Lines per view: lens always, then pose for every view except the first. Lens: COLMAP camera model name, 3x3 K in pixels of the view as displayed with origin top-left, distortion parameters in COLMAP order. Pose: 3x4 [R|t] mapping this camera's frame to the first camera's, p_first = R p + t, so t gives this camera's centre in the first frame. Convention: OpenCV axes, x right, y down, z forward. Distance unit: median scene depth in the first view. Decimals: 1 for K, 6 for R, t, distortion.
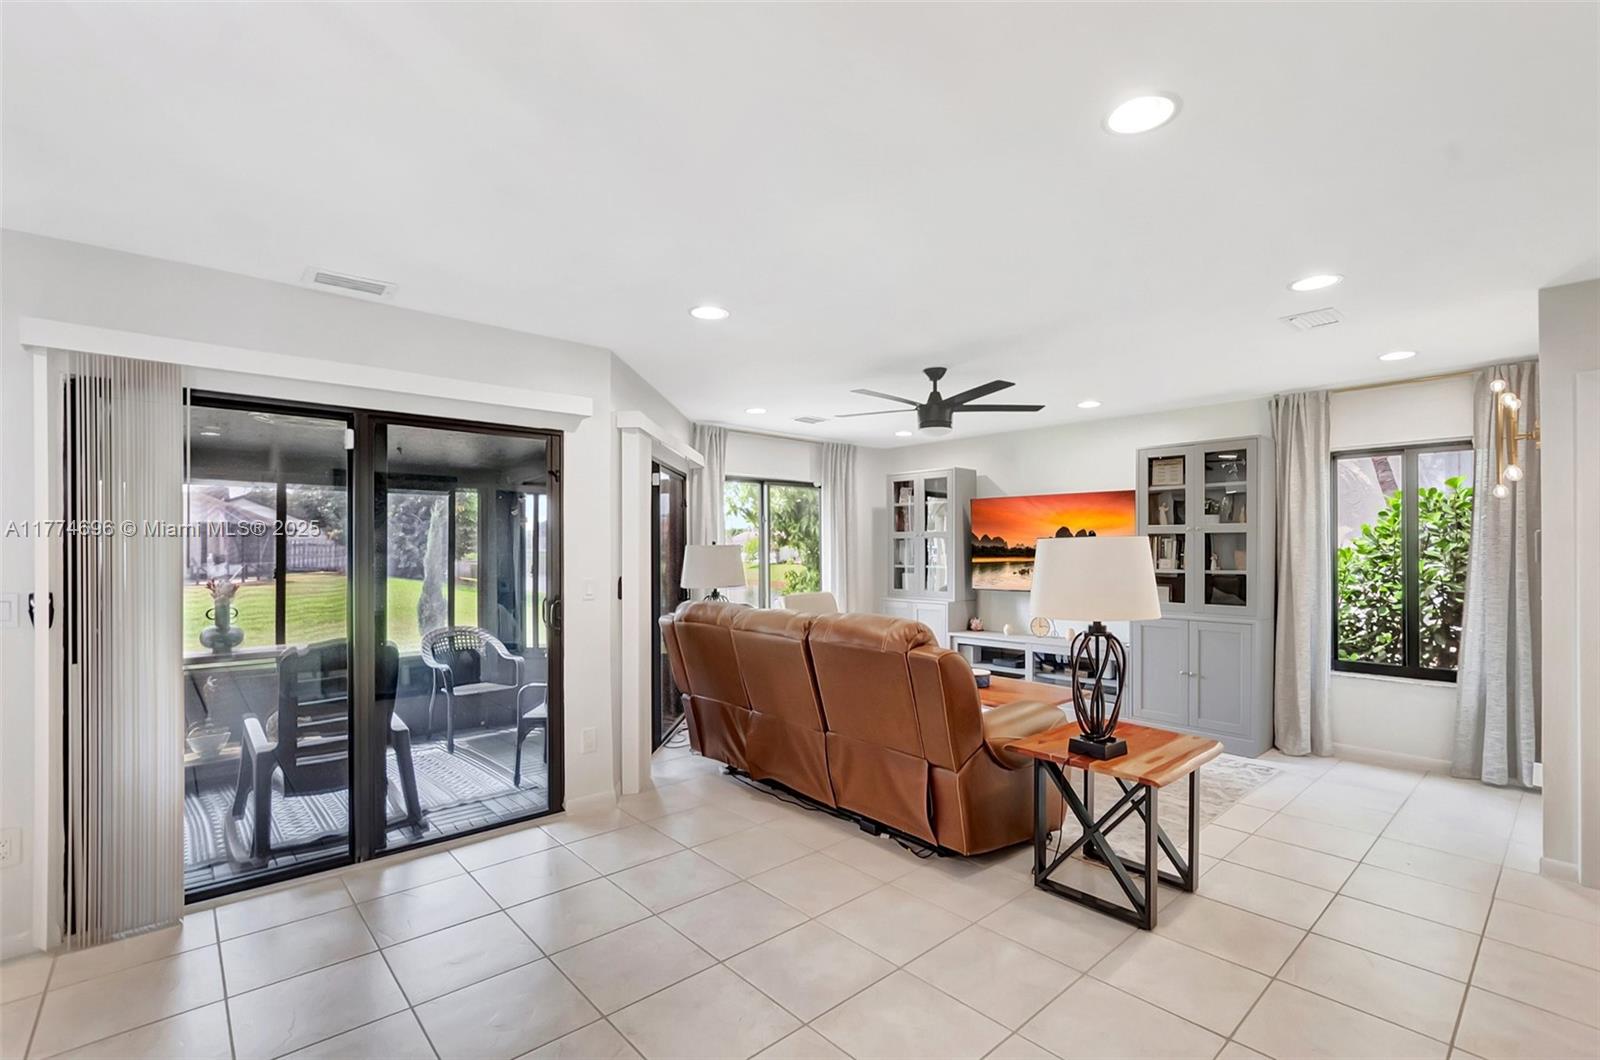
lens RADIAL K [[711.8, 0, 805.0], [0, 711.8, 539.1], [0, 0, 1]] dist [-0.003977, -0.000476]
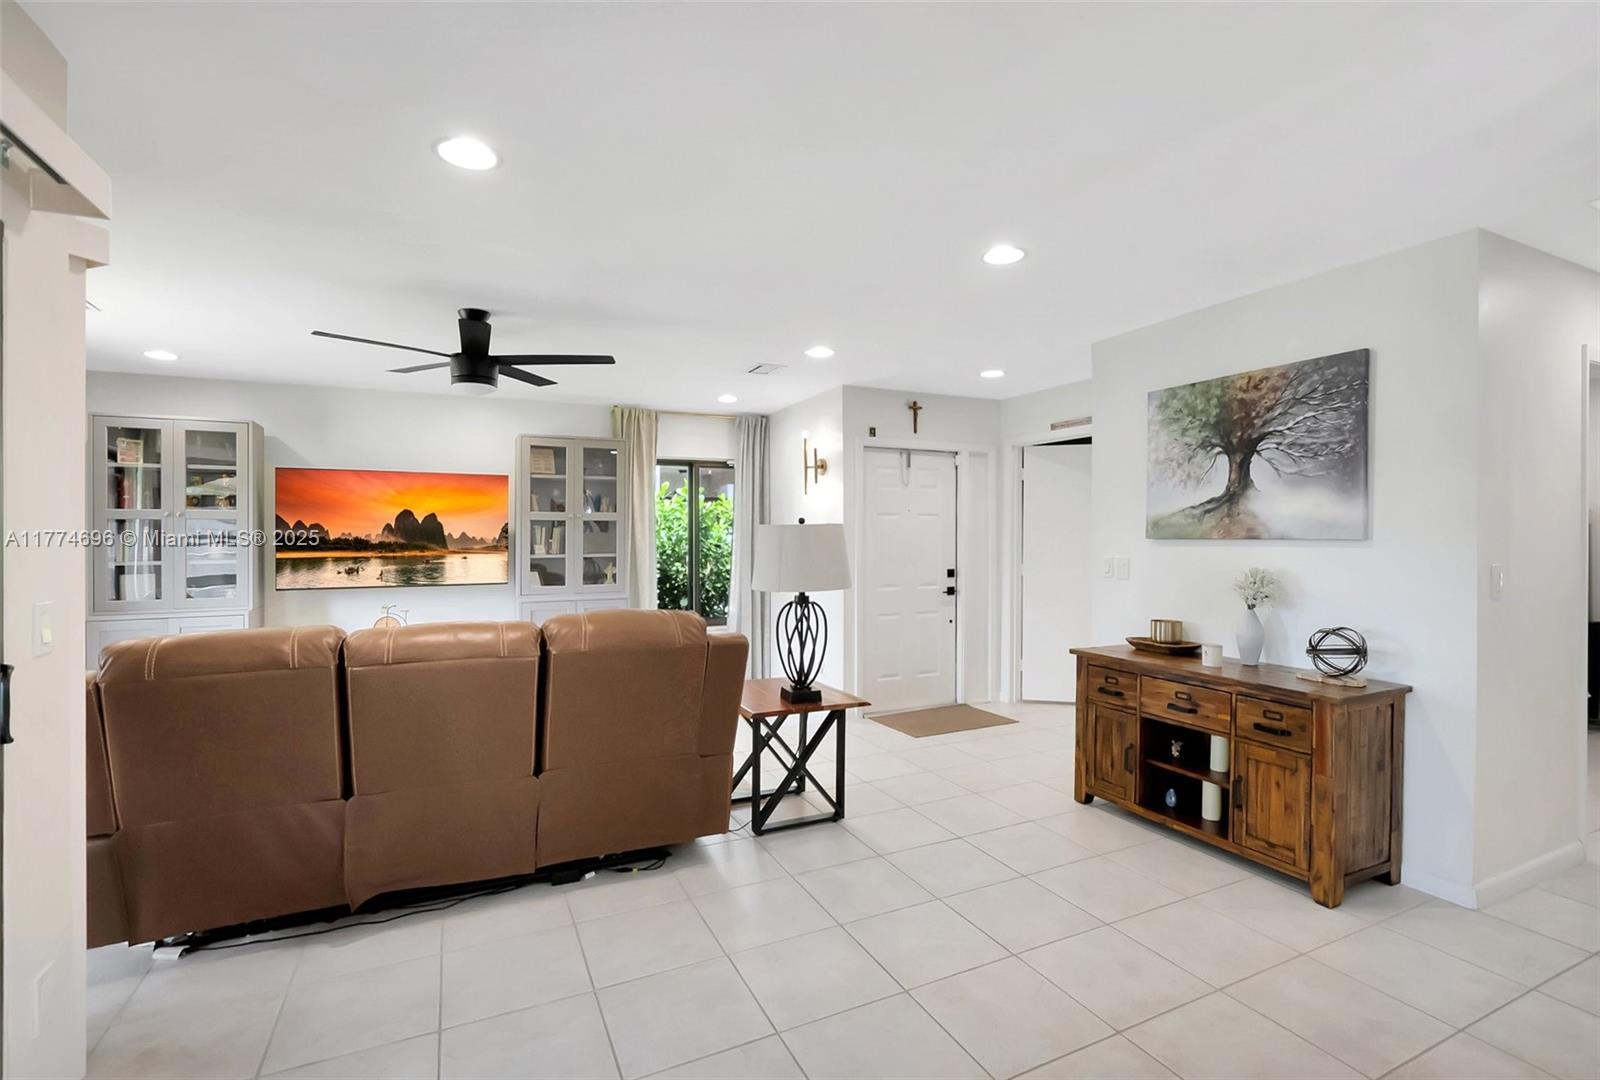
lens RADIAL K [[741.5, 0, 814.7], [0, 741.5, 530.4], [0, 0, 1]] dist [-0.008785, 0.000000]
pose [[0.295905, 0.003025, 0.955213, -0.360495], [-0.003820, 0.999991, -0.001984, 0.005031], [-0.955210, -0.003062, 0.295914, 0.270824]]
